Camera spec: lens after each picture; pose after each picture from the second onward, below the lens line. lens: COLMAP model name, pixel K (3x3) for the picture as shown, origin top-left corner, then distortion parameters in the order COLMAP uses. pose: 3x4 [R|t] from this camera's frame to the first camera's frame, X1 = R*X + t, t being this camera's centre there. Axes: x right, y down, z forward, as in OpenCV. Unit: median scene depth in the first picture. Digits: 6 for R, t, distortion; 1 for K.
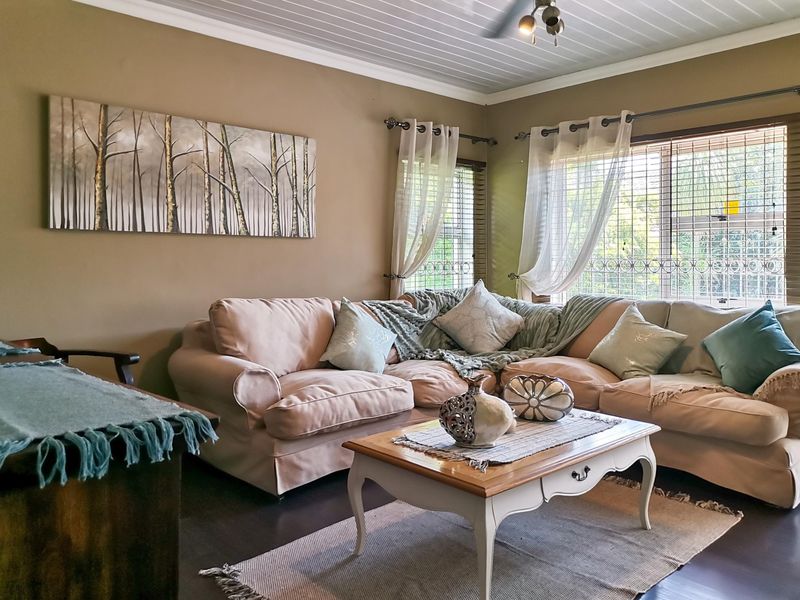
lens RADIAL K [[656.2, 0, 369.1], [0, 656.2, 265.8], [0, 0, 1]] dist [0.029540, 0.003925]
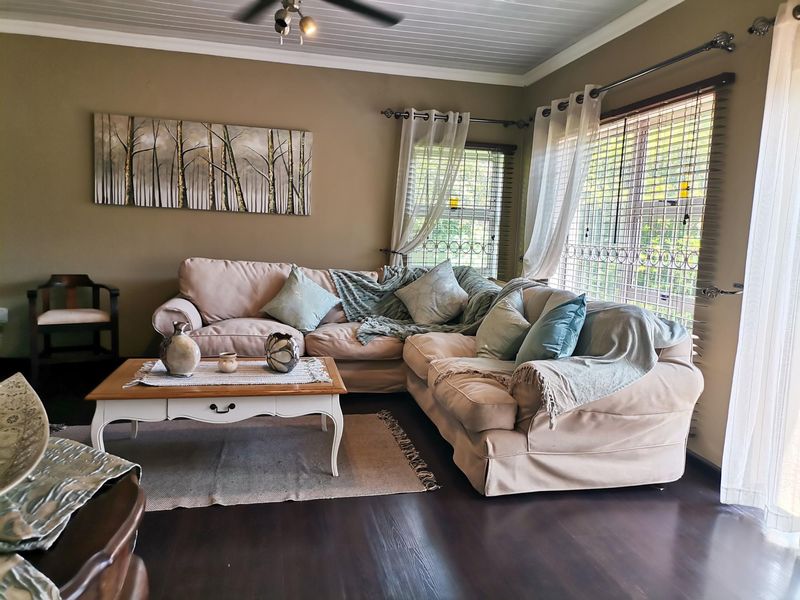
lens RADIAL K [[597.4, 0, 399.8], [0, 597.4, 304.5], [0, 0, 1]] dist [0.028675, -0.019901]
pose [[0.856531, 0.099007, -0.506509, 0.728118], [-0.047987, 0.992453, 0.112846, -0.013083], [0.513859, -0.072350, 0.854818, 0.140937]]
